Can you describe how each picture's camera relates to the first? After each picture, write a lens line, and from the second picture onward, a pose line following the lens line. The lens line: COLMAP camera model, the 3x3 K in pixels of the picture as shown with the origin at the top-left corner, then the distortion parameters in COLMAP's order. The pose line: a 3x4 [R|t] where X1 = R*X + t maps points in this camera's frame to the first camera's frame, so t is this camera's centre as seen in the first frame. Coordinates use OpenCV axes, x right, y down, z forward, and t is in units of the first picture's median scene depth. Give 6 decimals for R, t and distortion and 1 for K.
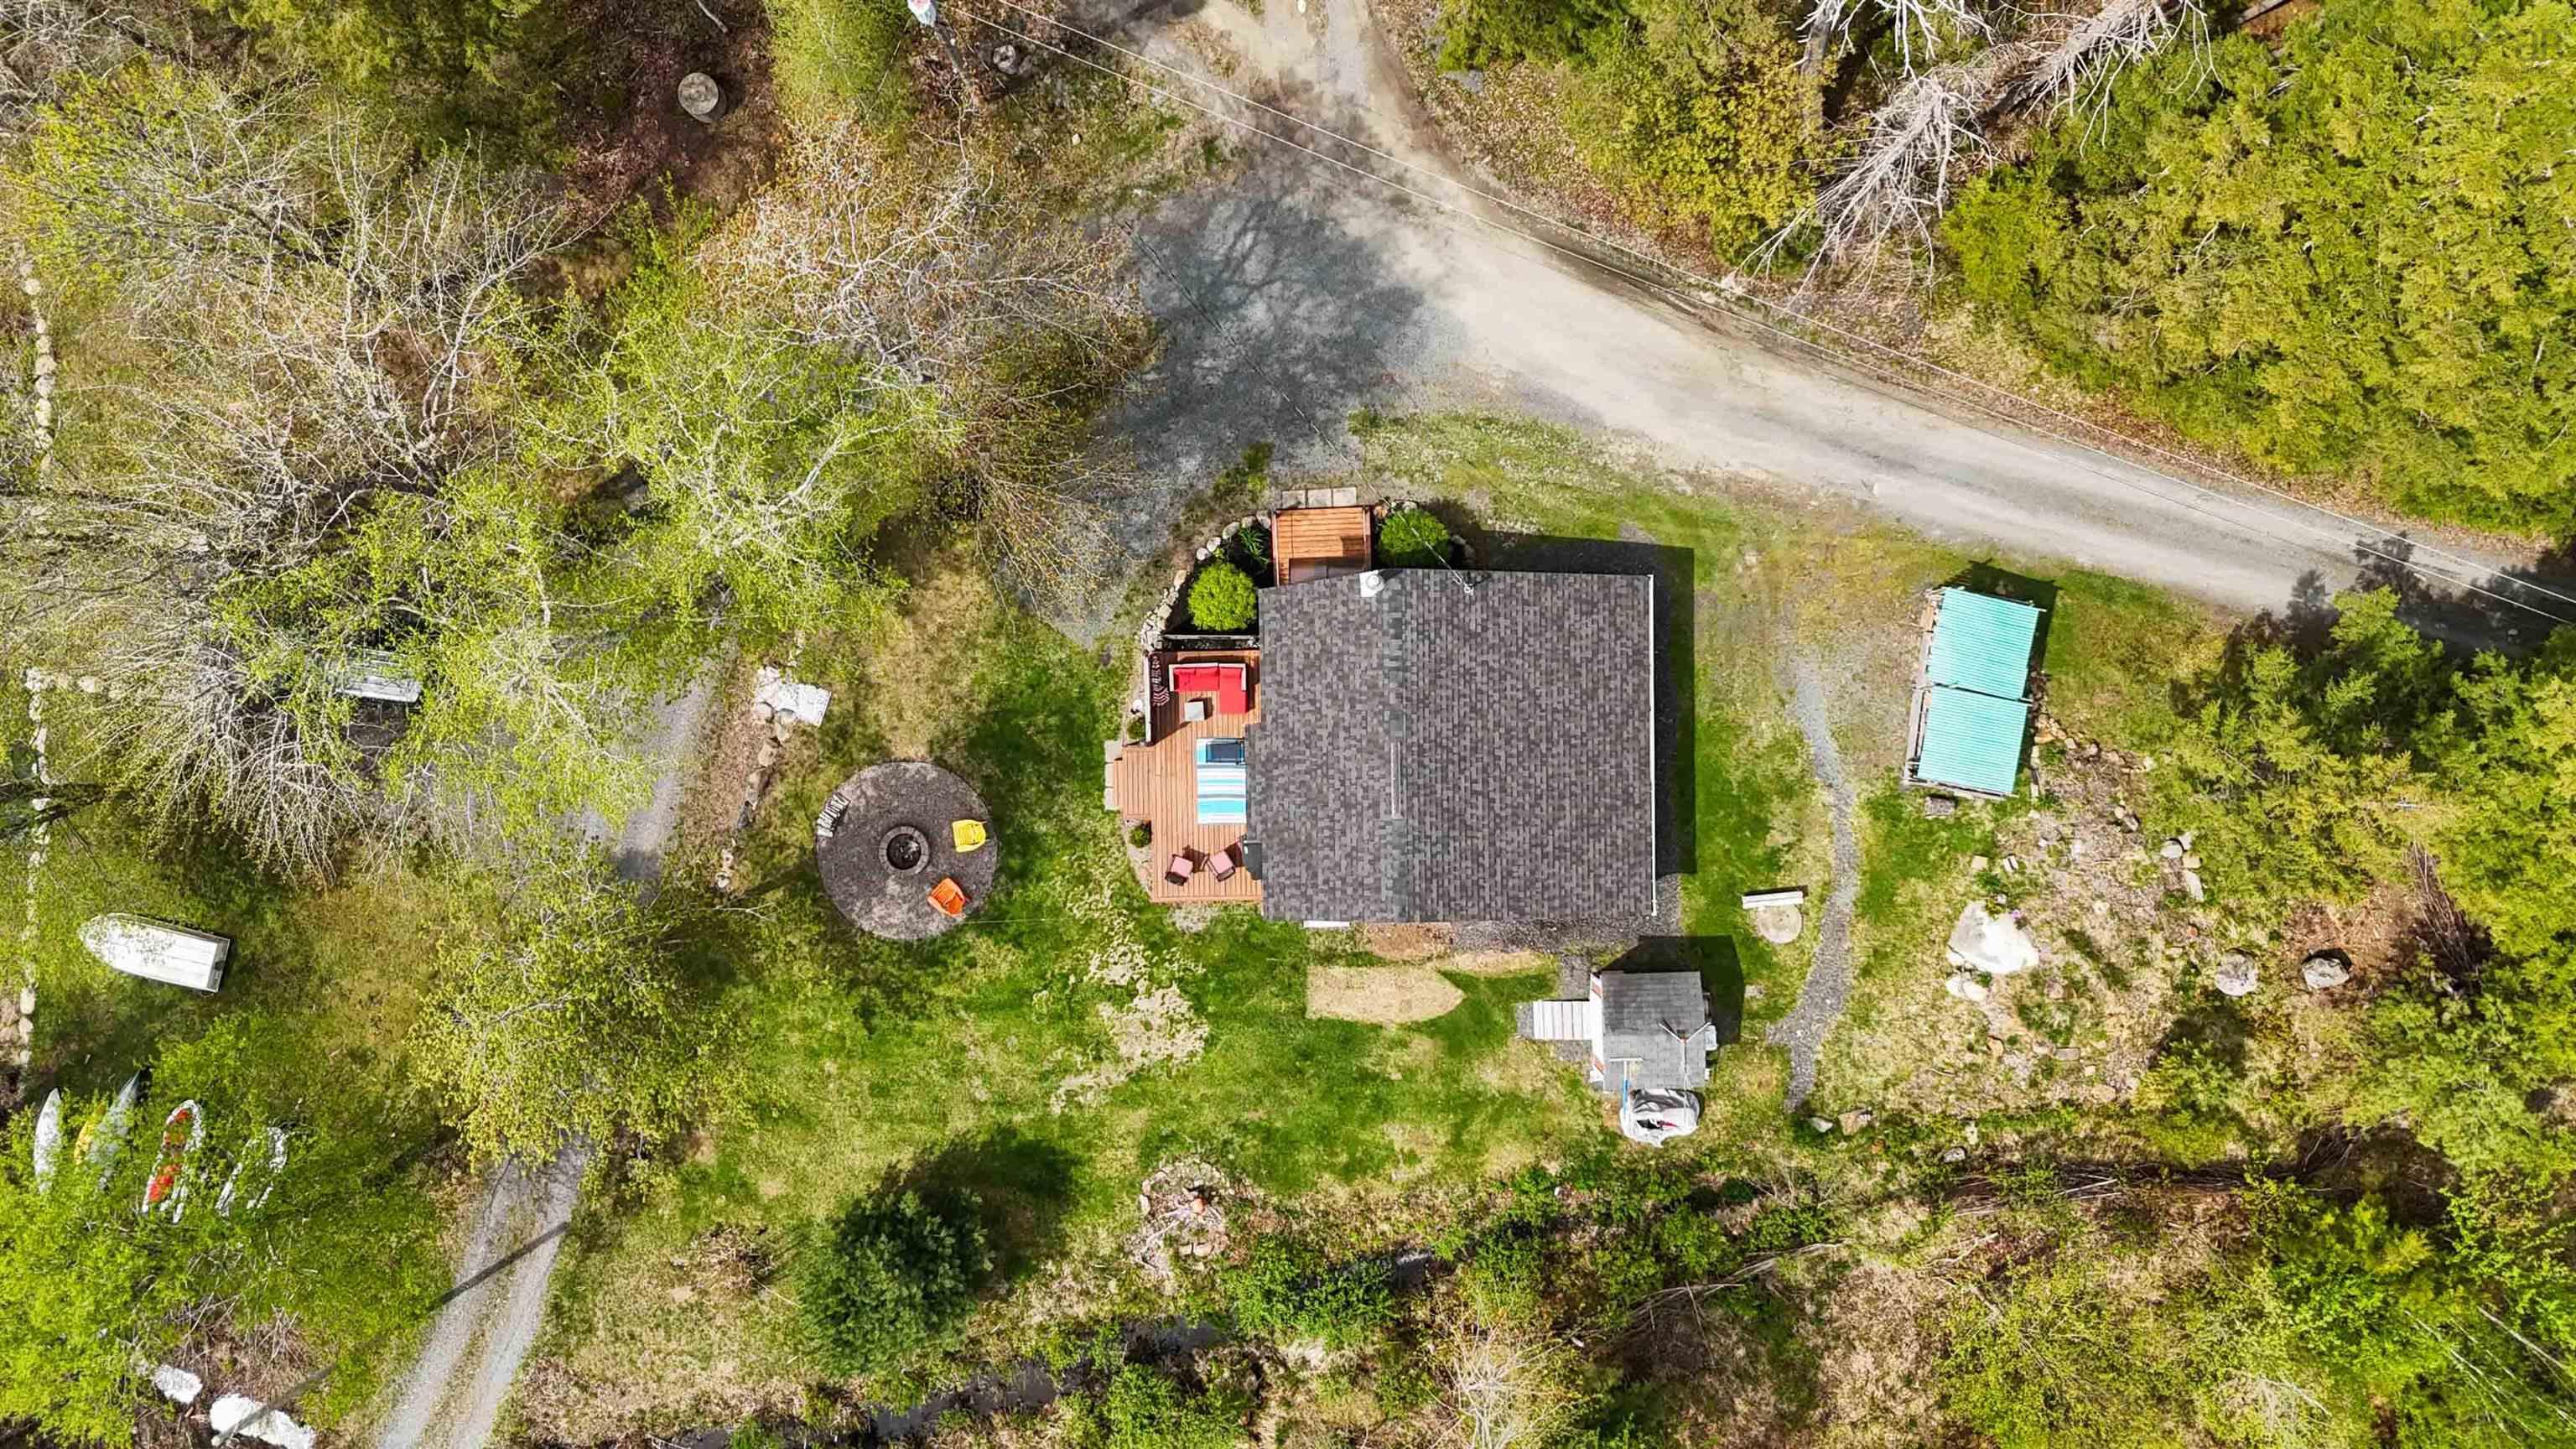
lens RADIAL K [[1879.0, 0, 1288.0], [0, 1879.0, 724.5], [0, 0, 1]] dist [0.083188, -0.131649]
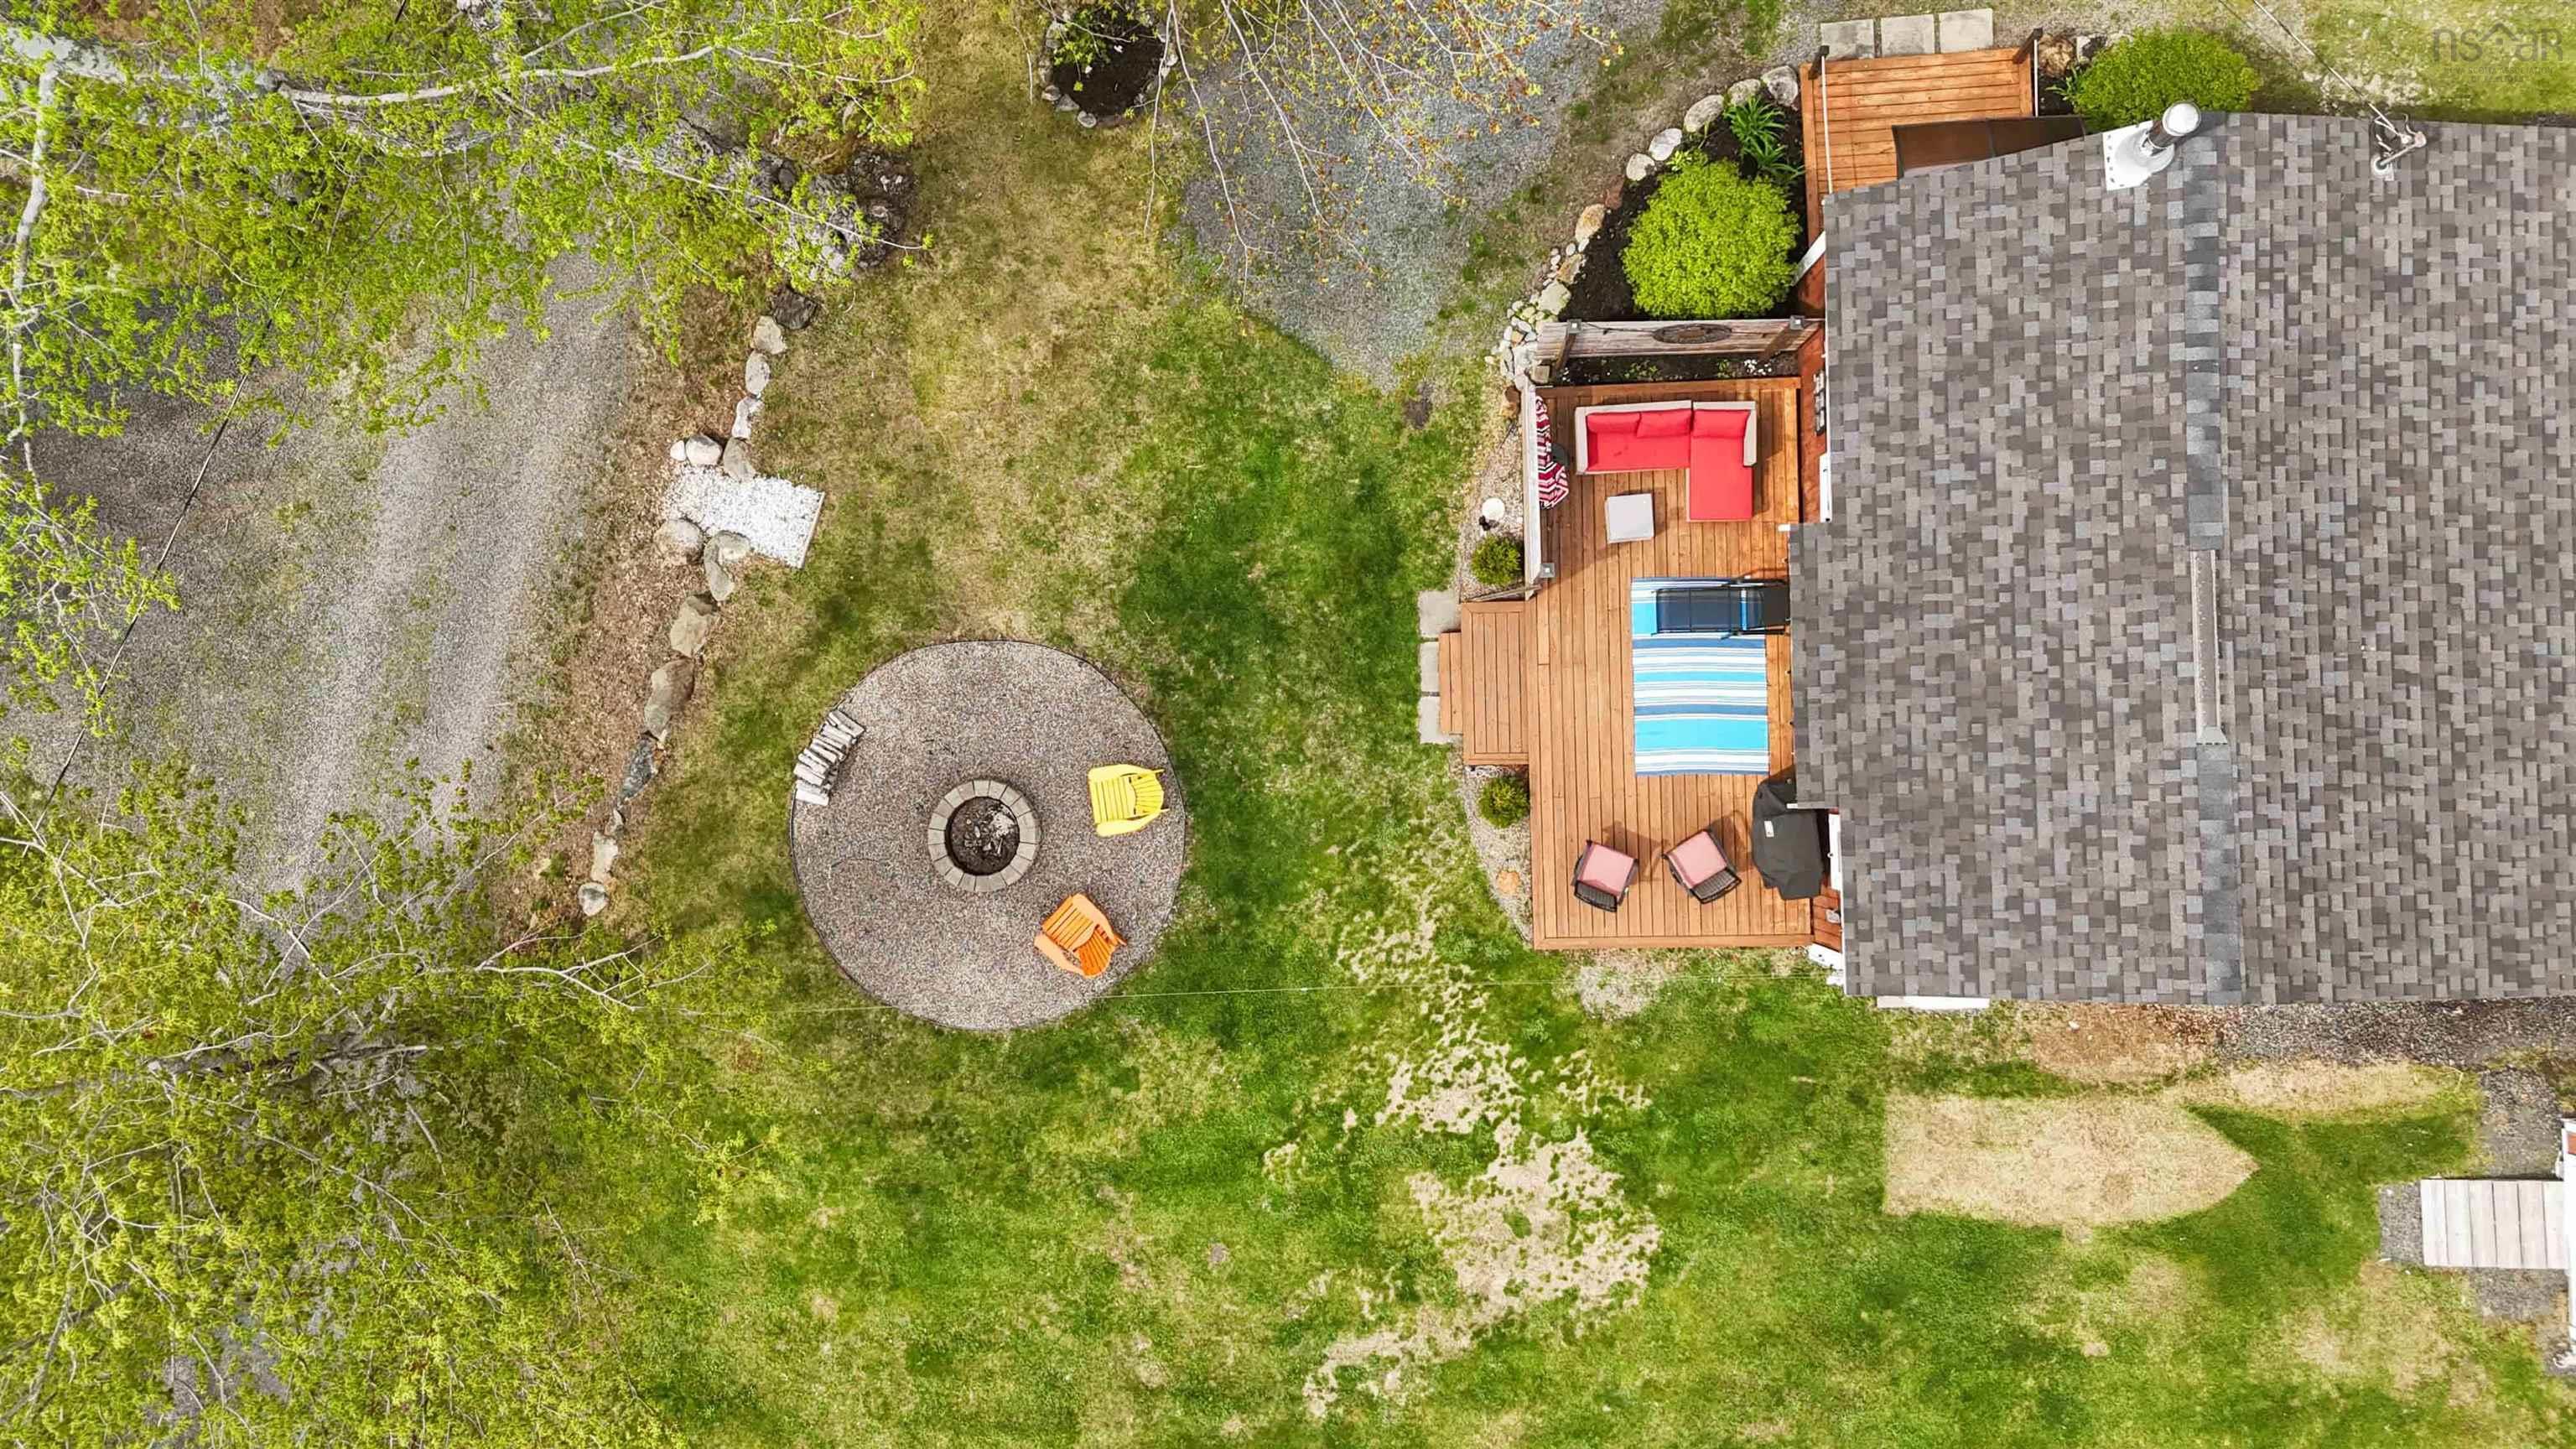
lens RADIAL K [[1879.0, 0, 1288.0], [0, 1879.0, 724.5], [0, 0, 1]] dist [0.083188, -0.131649]
pose [[0.999184, -0.005313, -0.040033, -0.111418], [0.004696, 0.999869, -0.015501, 0.047824], [0.040110, 0.015300, 0.999078, 0.548700]]
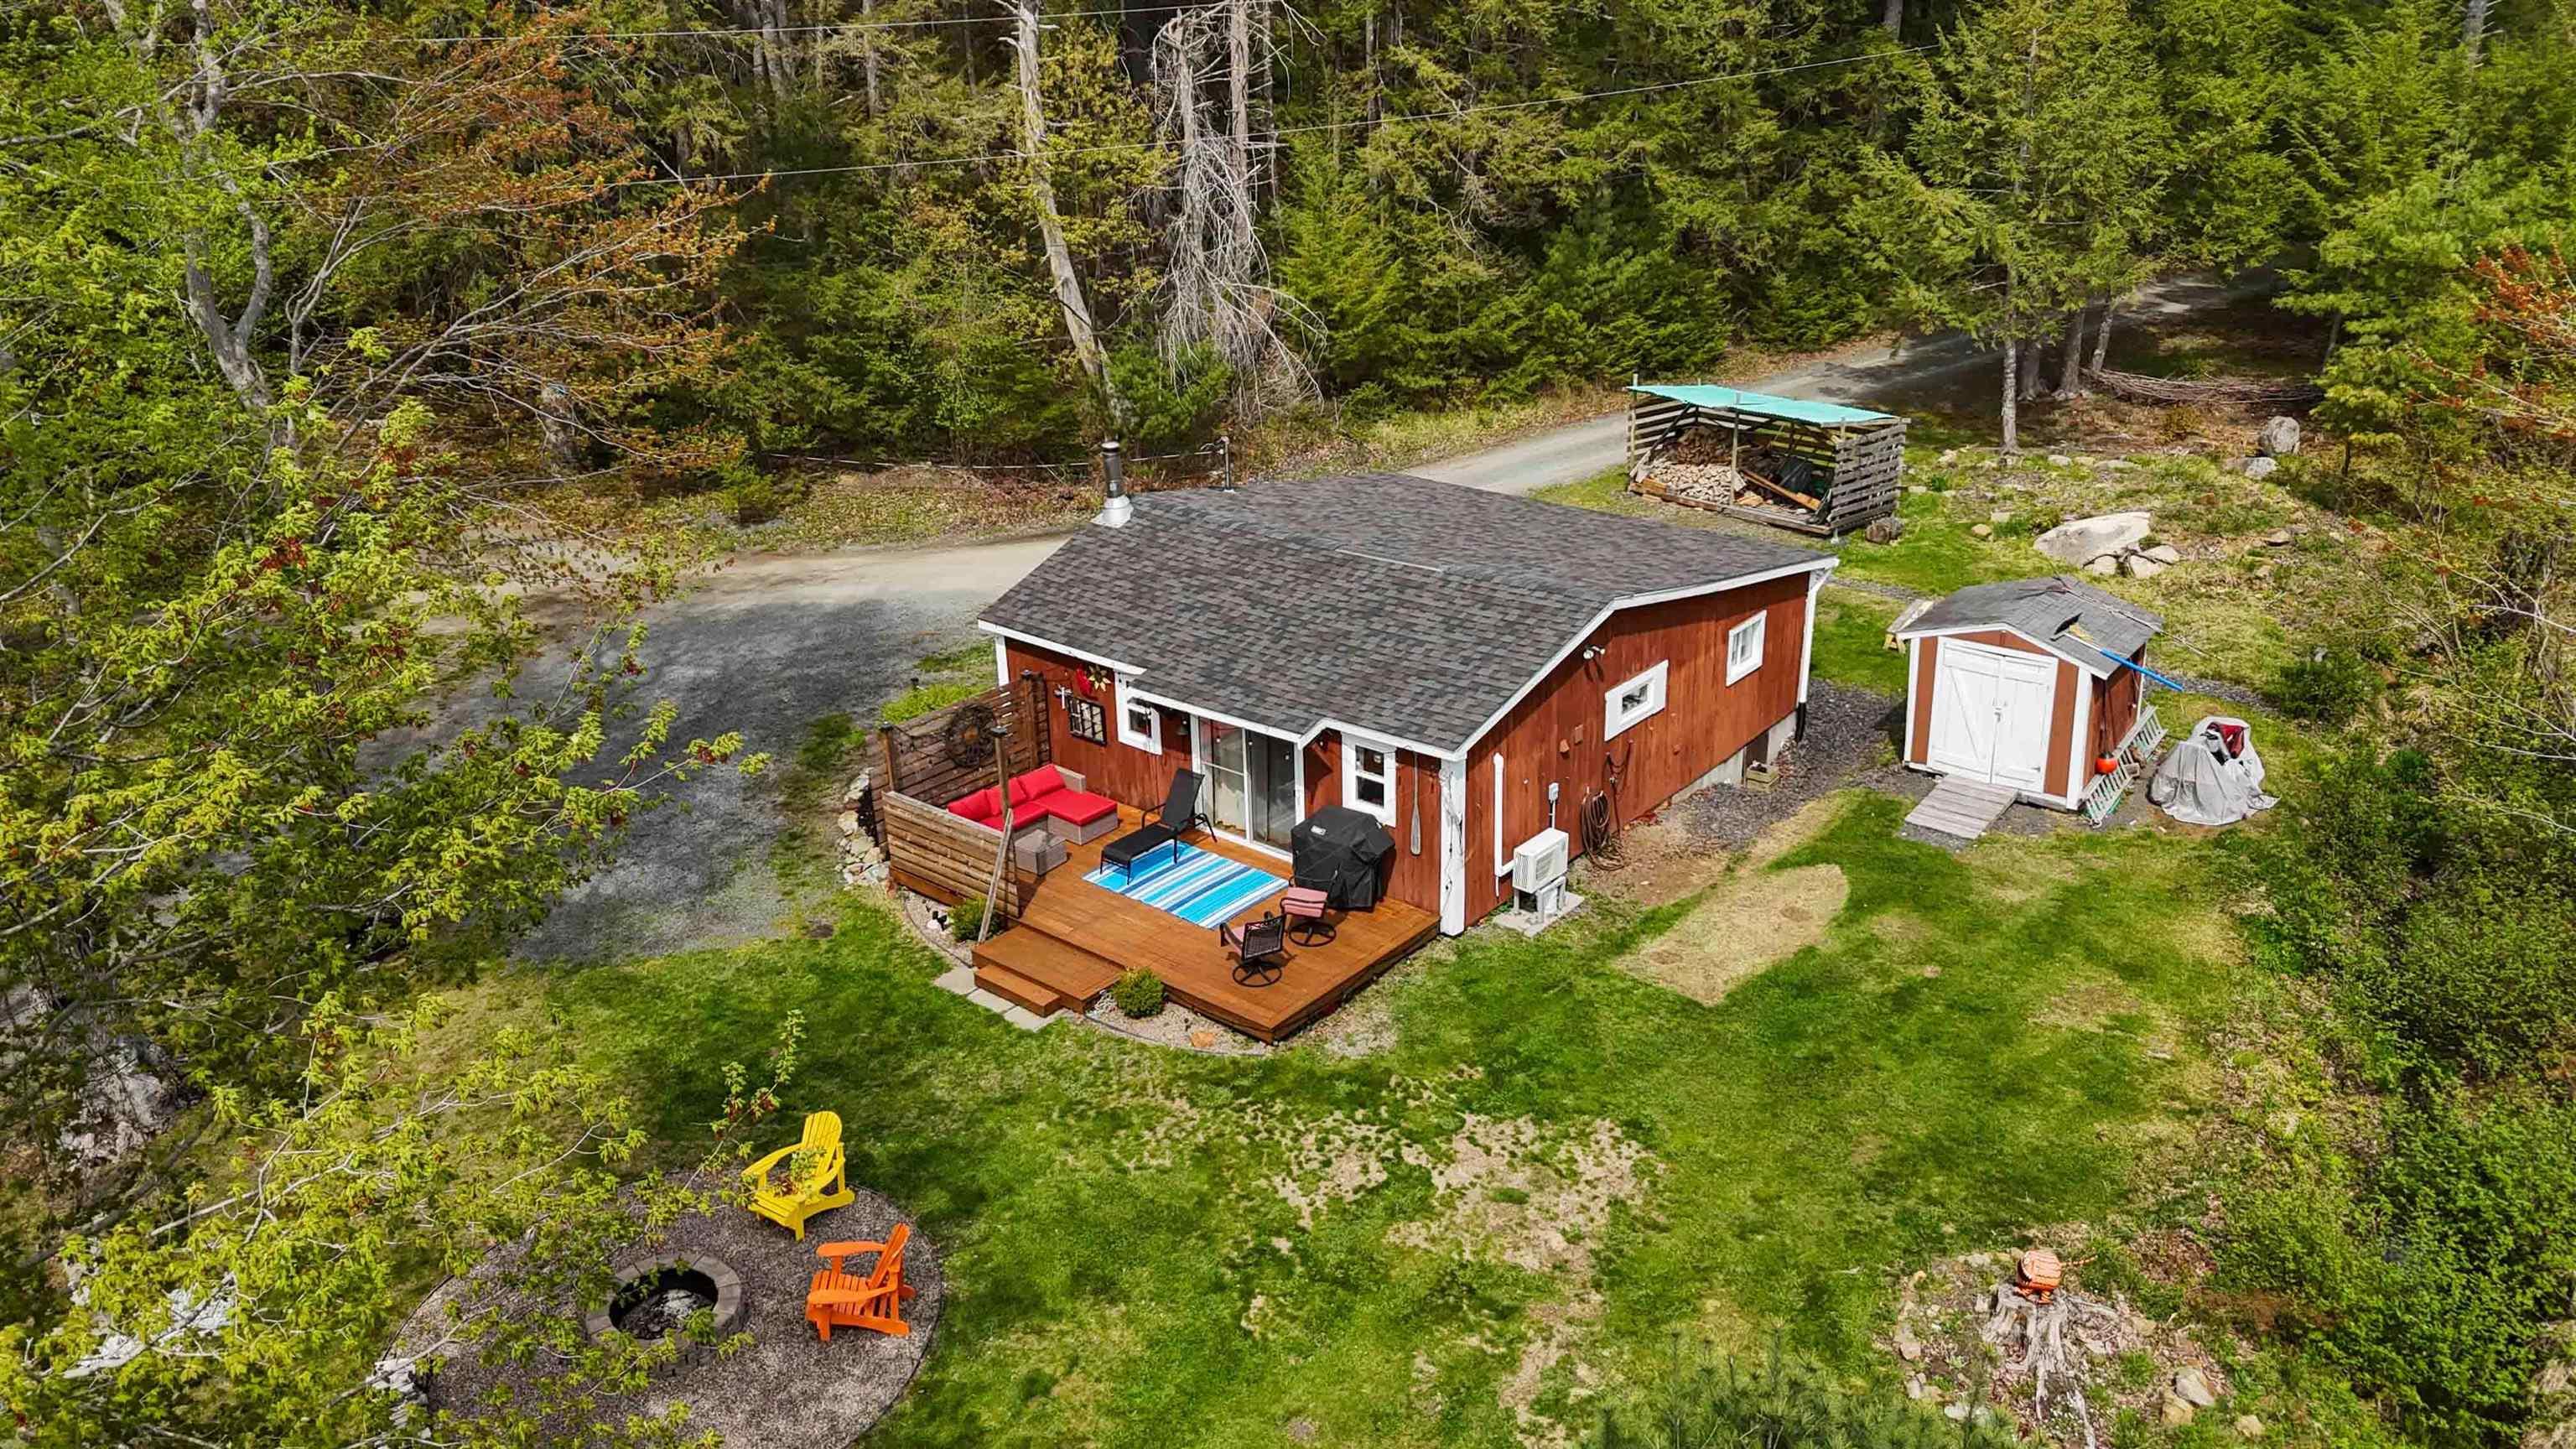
lens RADIAL K [[1879.0, 0, 1288.0], [0, 1879.0, 724.5], [0, 0, 1]] dist [0.083188, -0.131649]
pose [[0.663616, -0.278283, 0.694386, -0.336738], [0.748057, 0.240662, -0.618460, 0.335509], [0.004995, 0.929860, 0.367879, 0.780344]]
